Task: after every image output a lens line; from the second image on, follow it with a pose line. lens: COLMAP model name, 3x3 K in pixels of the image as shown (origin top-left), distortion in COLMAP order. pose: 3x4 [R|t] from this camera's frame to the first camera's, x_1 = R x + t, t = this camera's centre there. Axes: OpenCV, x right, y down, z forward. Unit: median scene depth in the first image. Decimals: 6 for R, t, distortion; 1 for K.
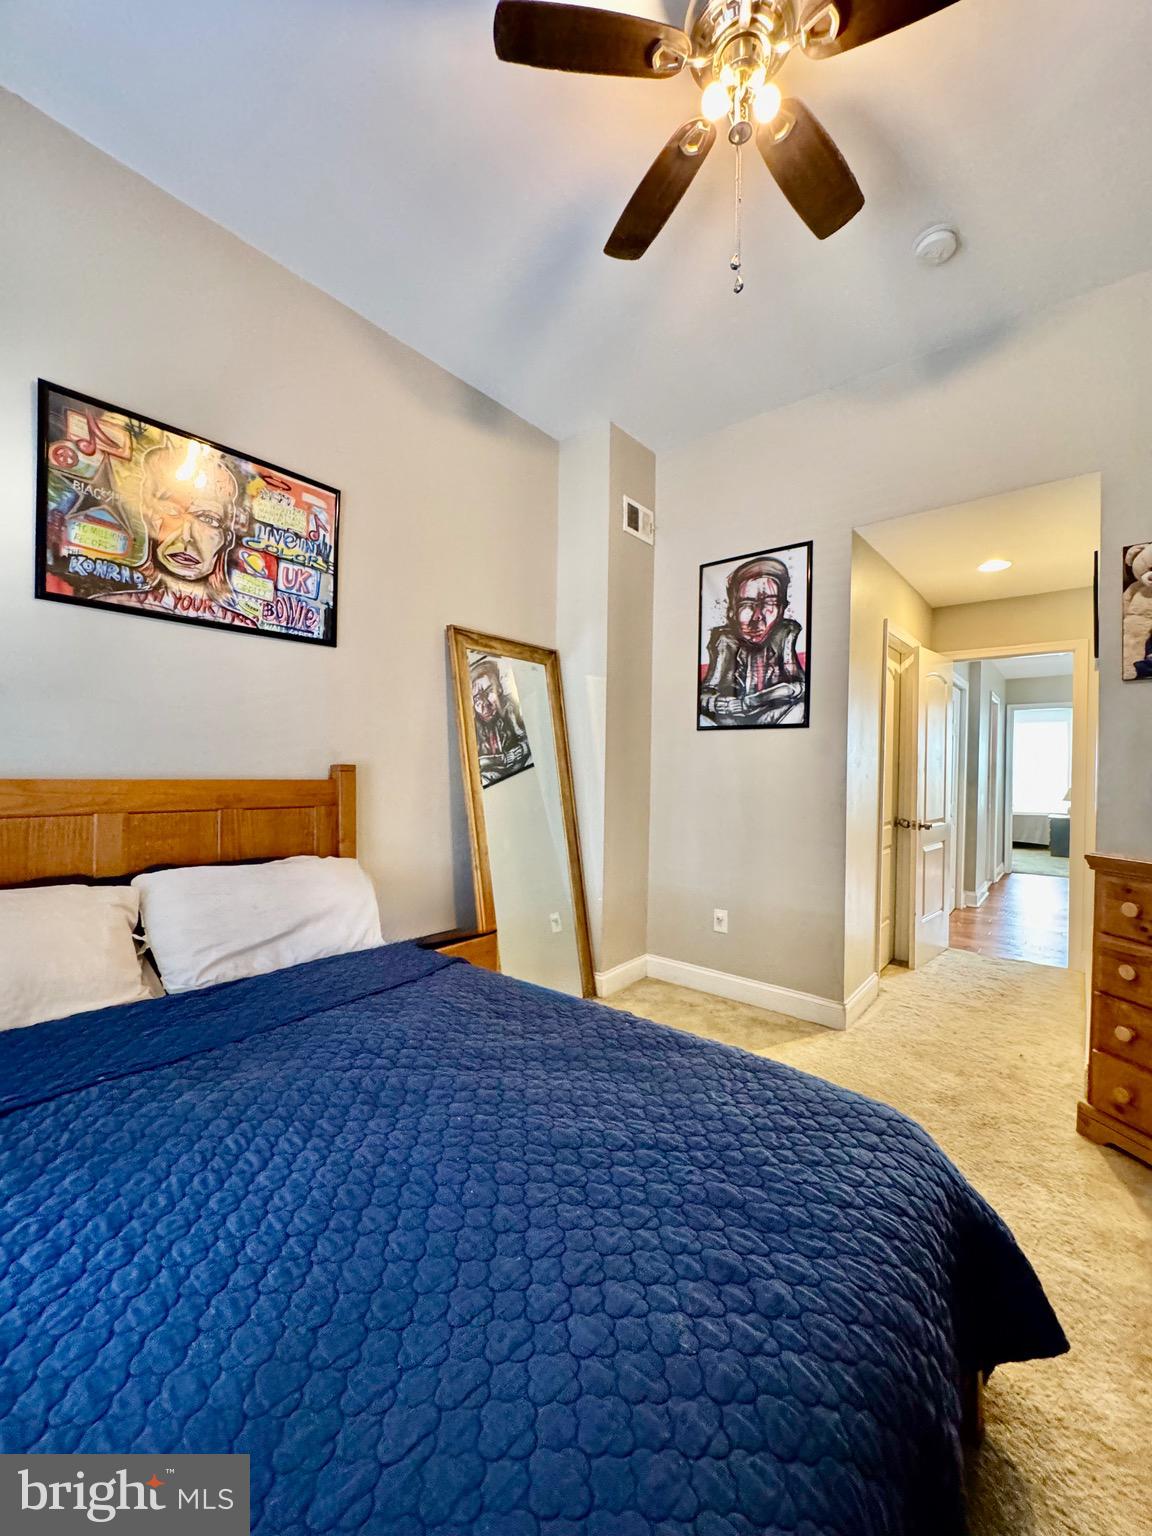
lens RADIAL K [[610.5, 0, 579.4], [0, 610.5, 772.2], [0, 0, 1]] dist [0.000188, 0.000756]
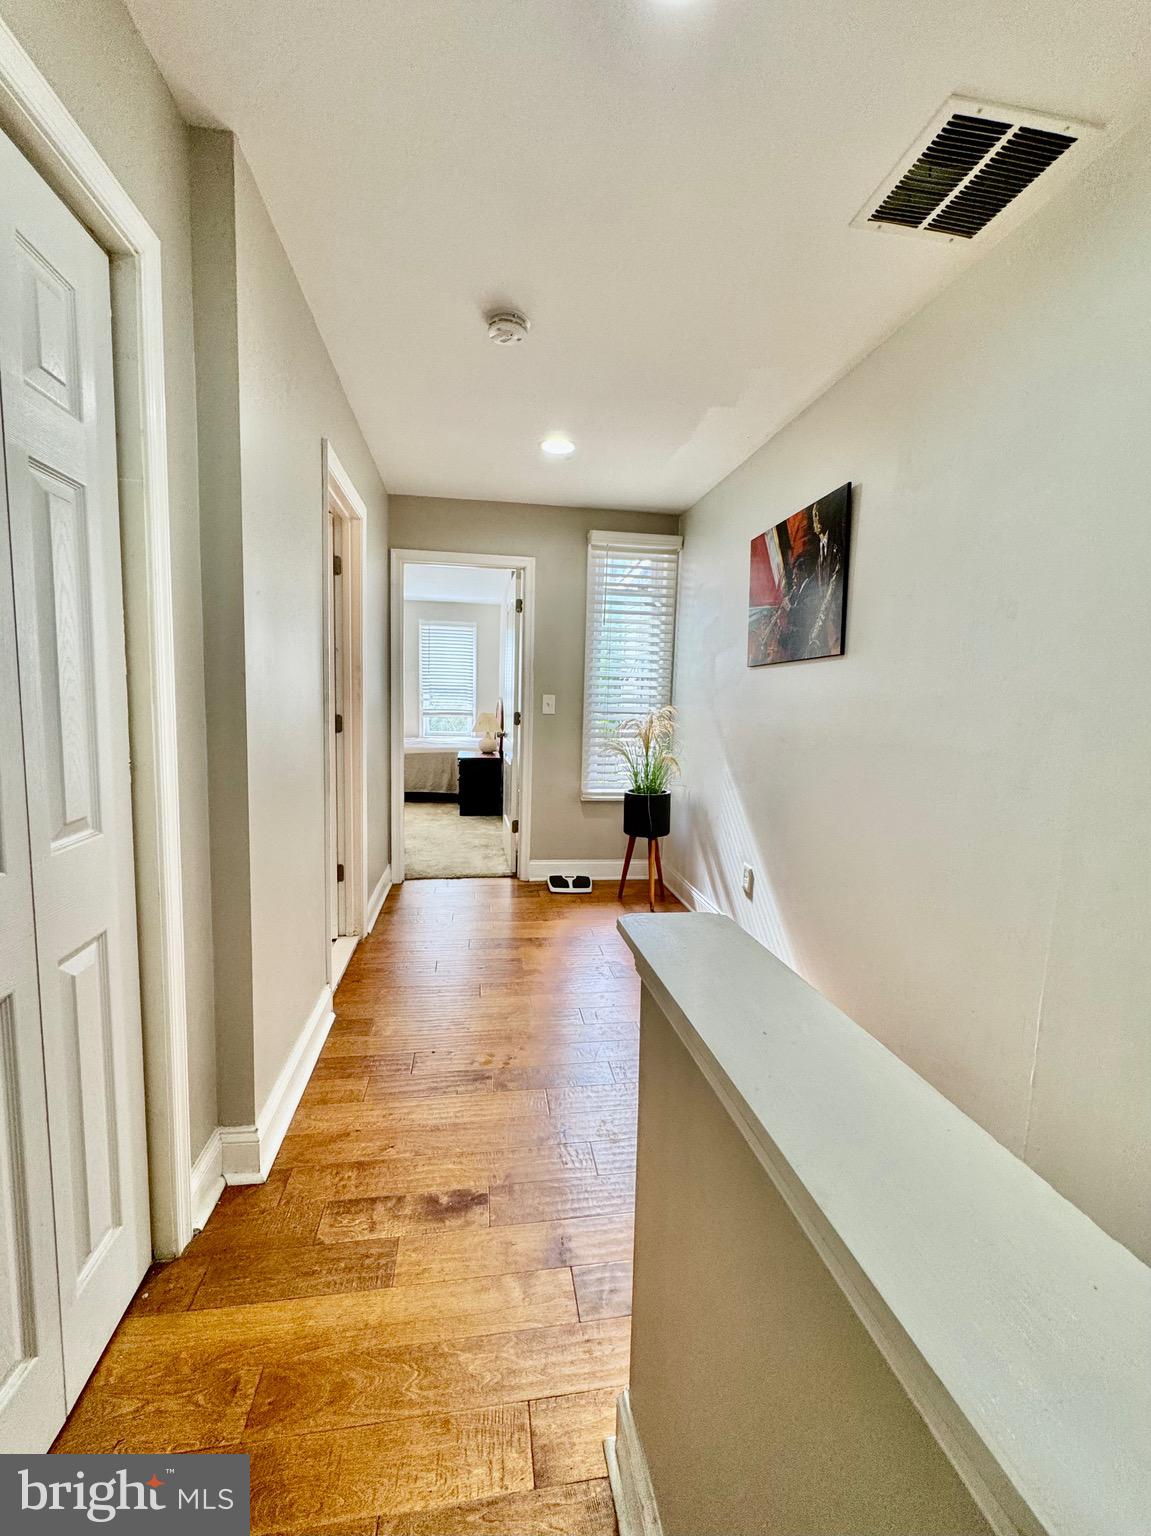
lens RADIAL K [[615.7, 0, 577.7], [0, 615.7, 768.2], [0, 0, 1]] dist [-0.000278, 0.000571]
pose [[0.657492, -0.079804, 0.749223, 0.560608], [-0.020158, 0.992156, 0.123370, 0.001095], [-0.753192, -0.096217, 0.650726, 0.741899]]
